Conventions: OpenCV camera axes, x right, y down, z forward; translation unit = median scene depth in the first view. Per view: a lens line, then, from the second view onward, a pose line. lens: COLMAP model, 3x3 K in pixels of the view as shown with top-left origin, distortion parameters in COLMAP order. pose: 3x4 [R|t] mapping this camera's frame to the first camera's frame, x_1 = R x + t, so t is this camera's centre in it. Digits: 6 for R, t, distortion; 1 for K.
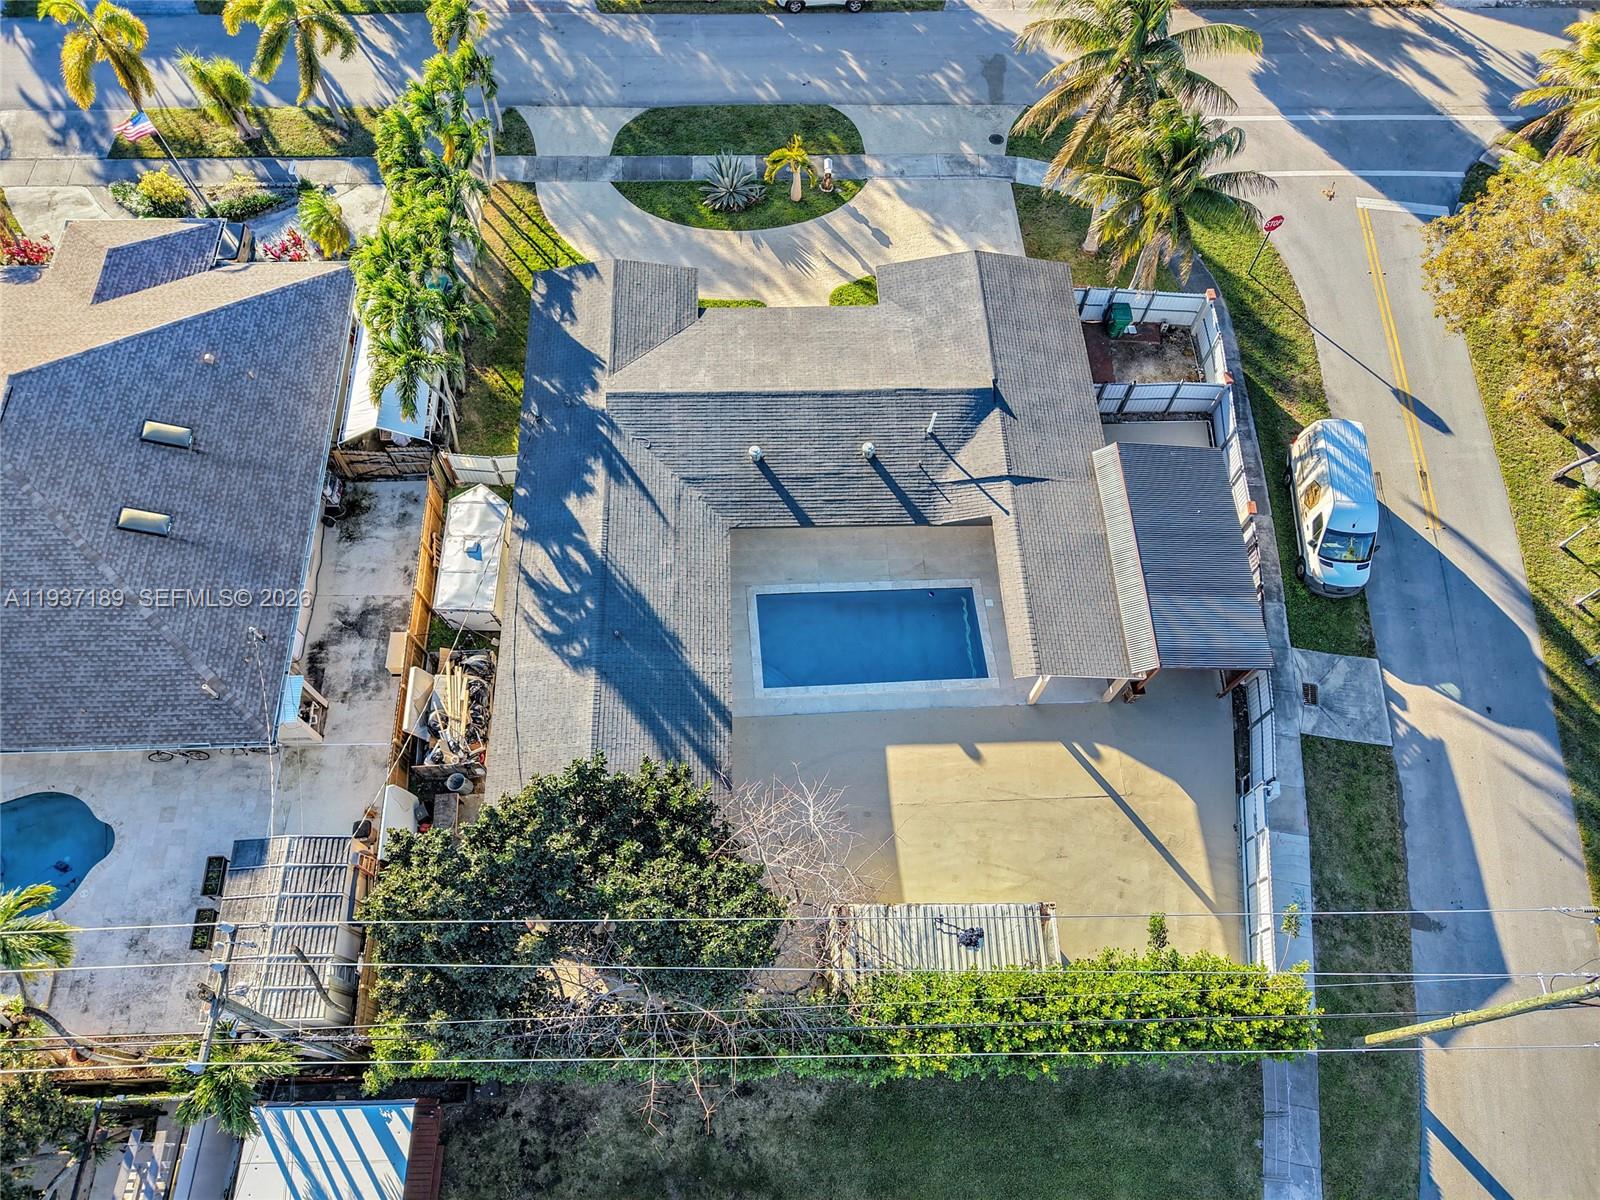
lens RADIAL K [[1073.8, 0, 800.0], [0, 1073.8, 600.0], [0, 0, 1]] dist [0.011053, -0.001526]
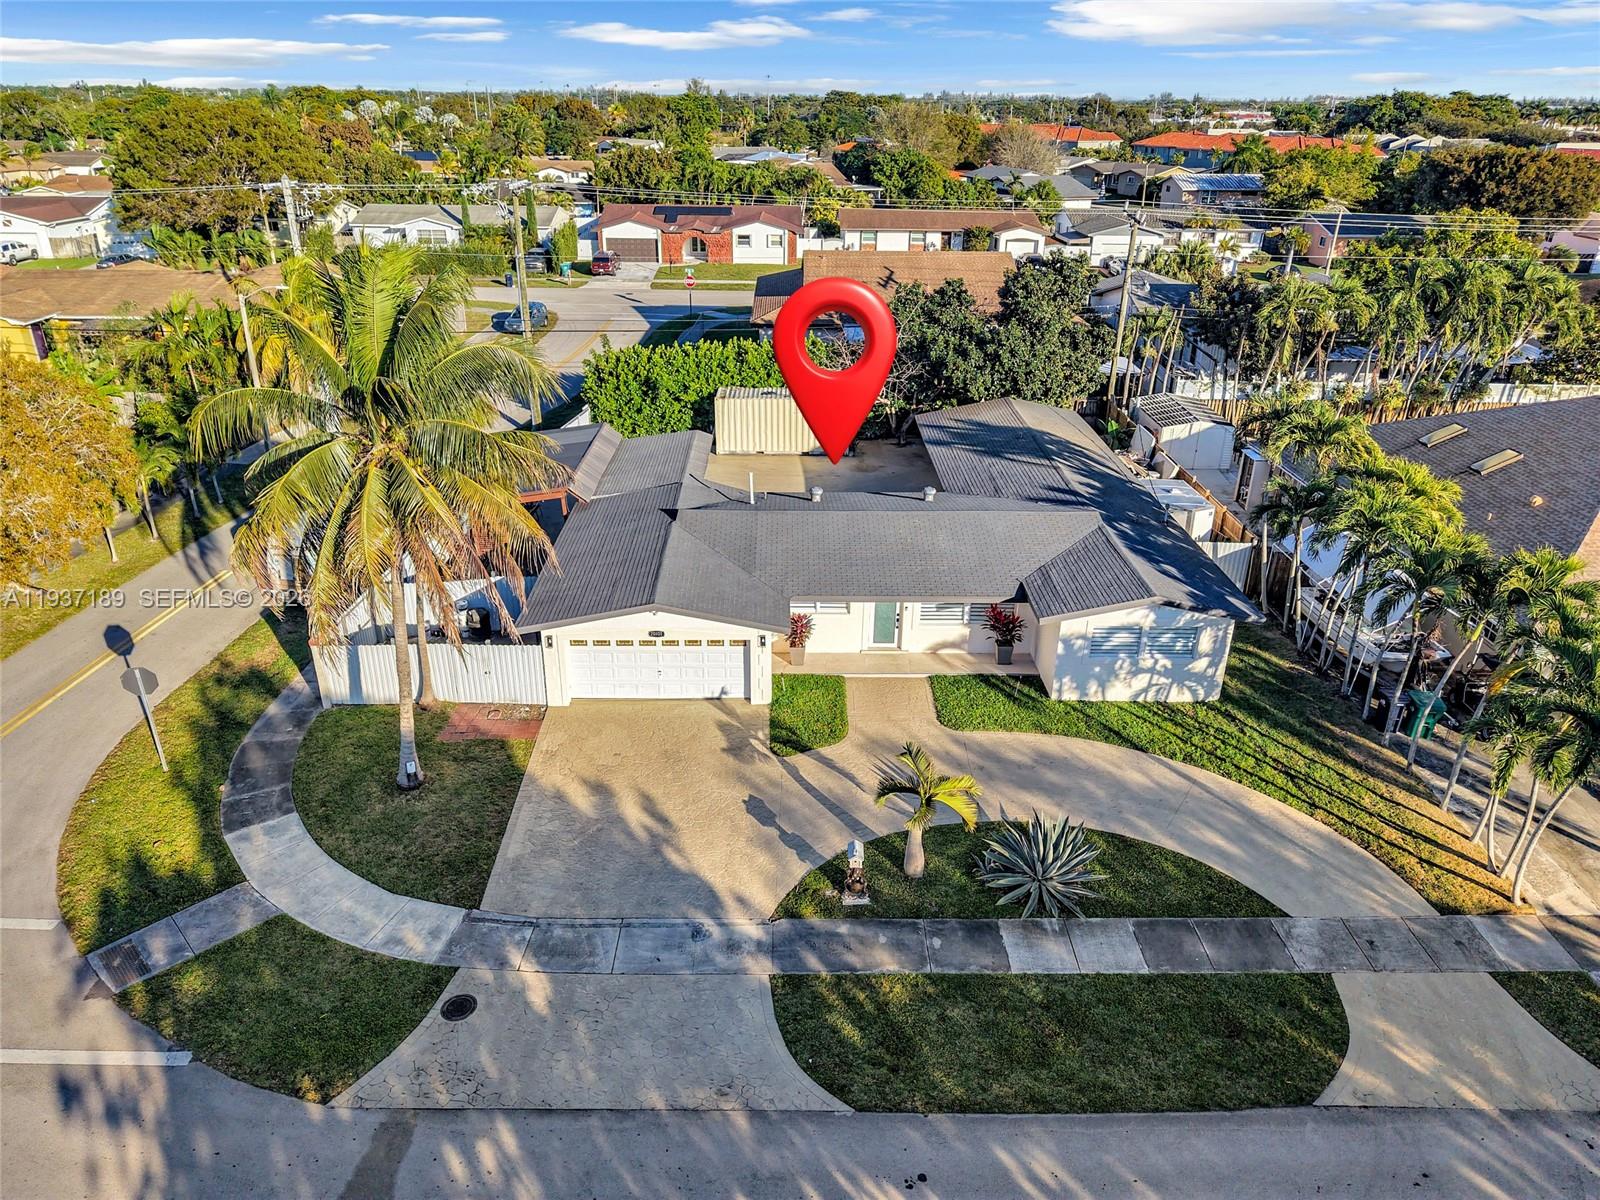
lens RADIAL K [[1073.8, 0, 800.0], [0, 1073.8, 600.0], [0, 0, 1]] dist [0.011053, -0.001526]
pose [[-0.999099, -0.041347, 0.009584, 0.064144], [0.008938, 0.015774, 0.999836, -1.112378], [-0.041491, 0.999020, -0.015390, 1.090051]]
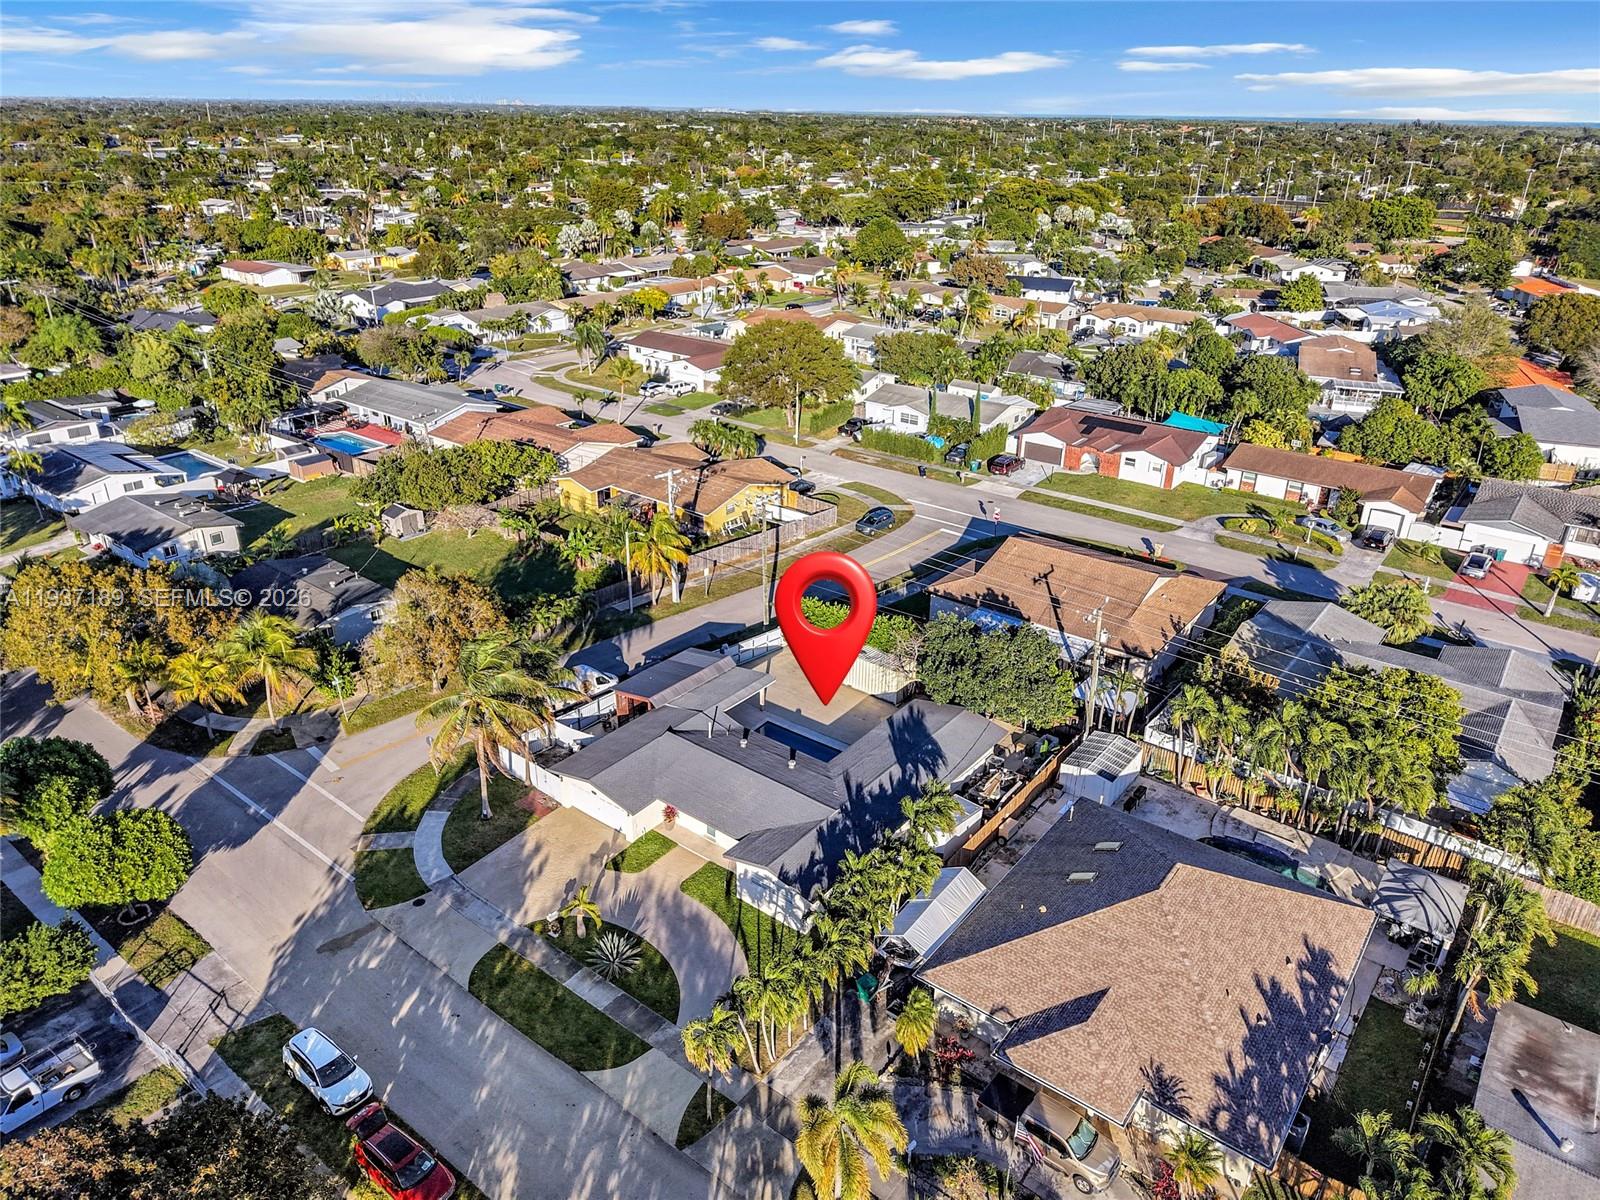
lens RADIAL K [[1073.8, 0, 800.0], [0, 1073.8, 600.0], [0, 0, 1]] dist [0.011053, -0.001526]
pose [[-0.764763, -0.300694, 0.569843, -0.965877], [0.564242, 0.114450, 0.817638, -1.589066], [-0.311077, 0.946829, 0.082137, 0.570886]]
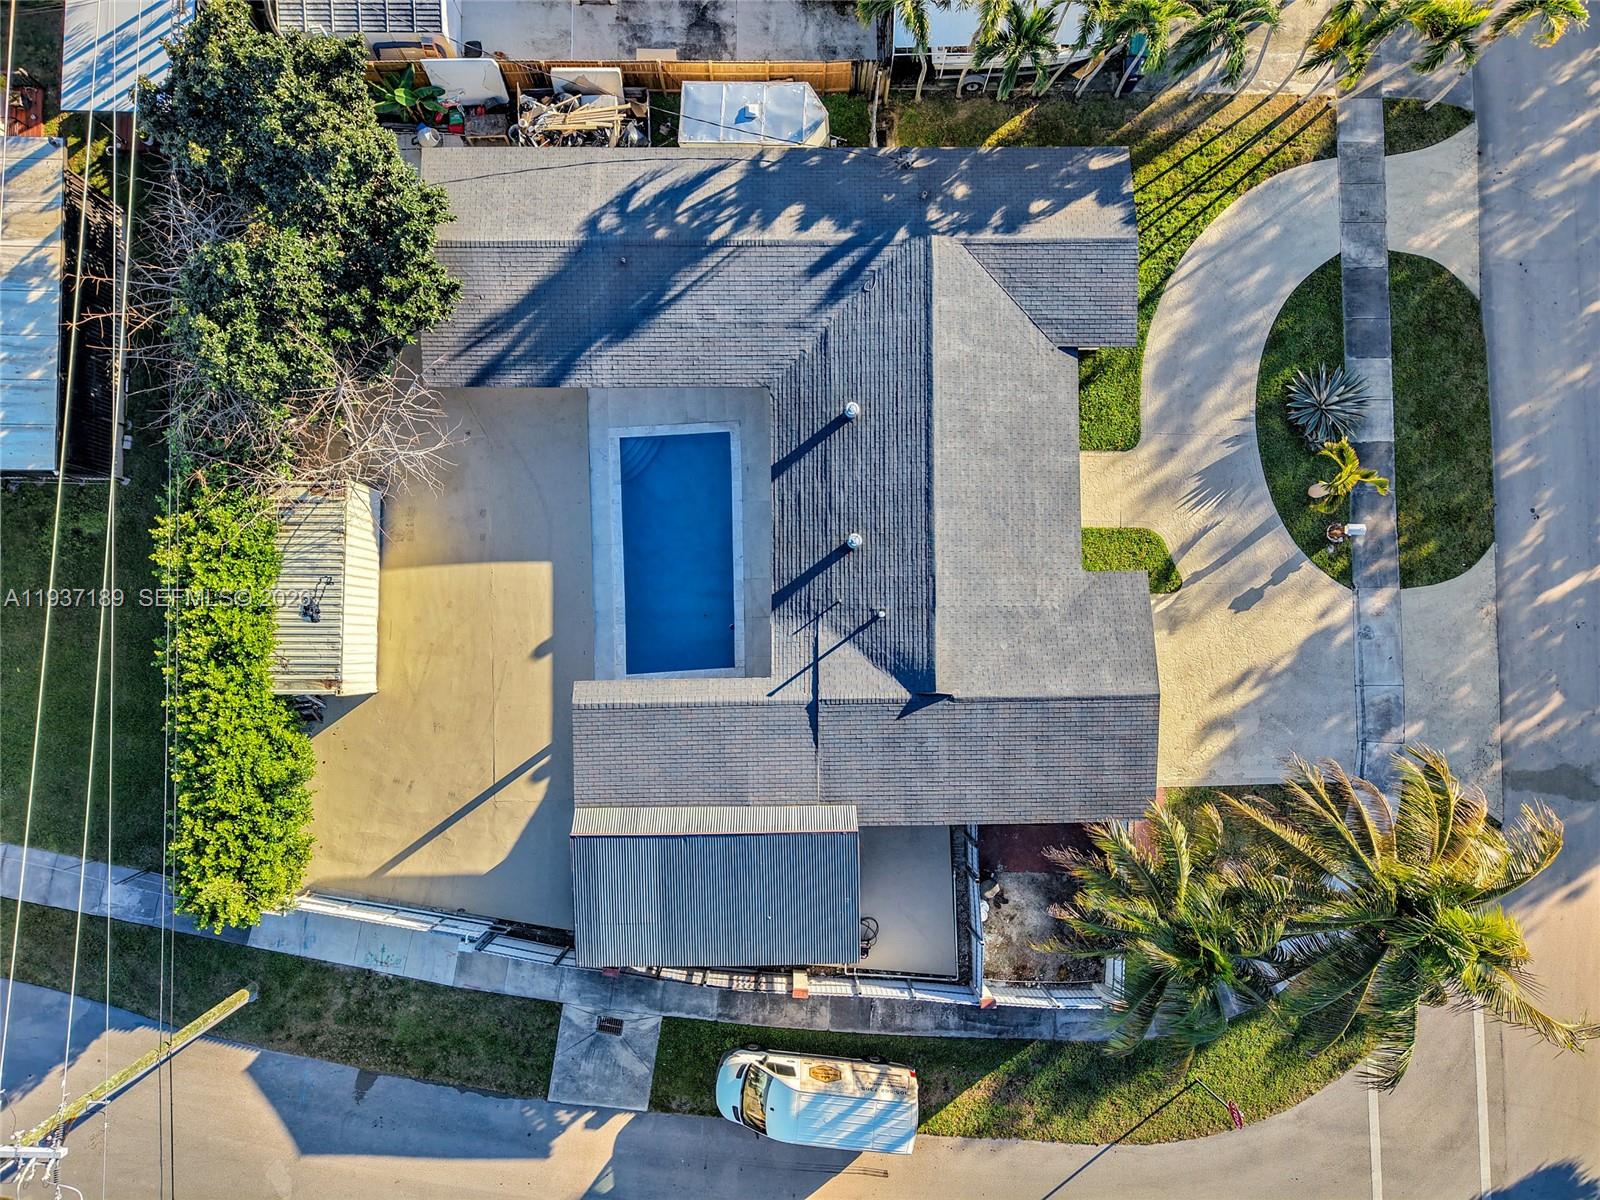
lens RADIAL K [[1073.8, 0, 800.0], [0, 1073.8, 600.0], [0, 0, 1]] dist [0.011053, -0.001526]
pose [[-0.027559, 0.996852, -0.074342, 0.173016], [-0.905930, 0.006528, 0.423377, -0.454942], [0.422529, 0.079017, 0.902898, 0.203911]]
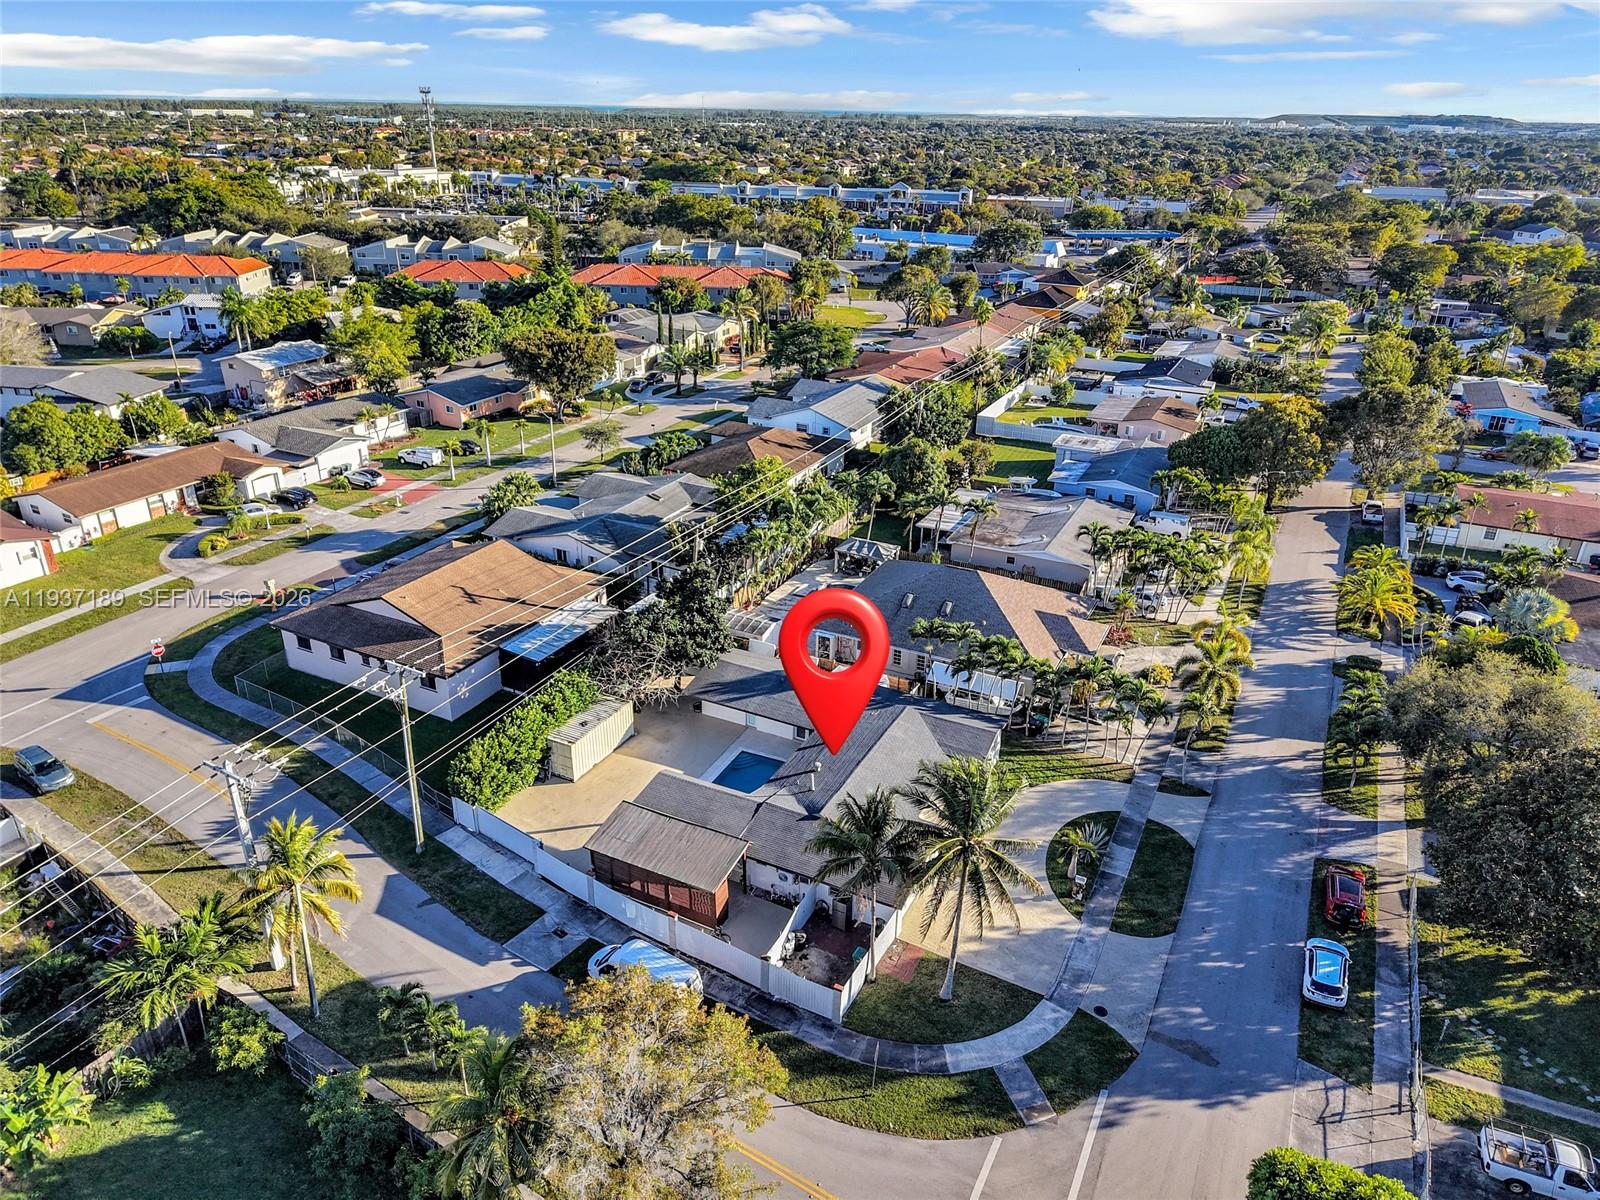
lens RADIAL K [[1073.8, 0, 800.0], [0, 1073.8, 600.0], [0, 0, 1]] dist [0.011053, -0.001526]
pose [[-0.480158, 0.334807, -0.810772, 1.386030], [-0.802178, 0.206367, 0.560288, -1.139541], [0.354905, 0.919411, 0.169486, 0.426722]]
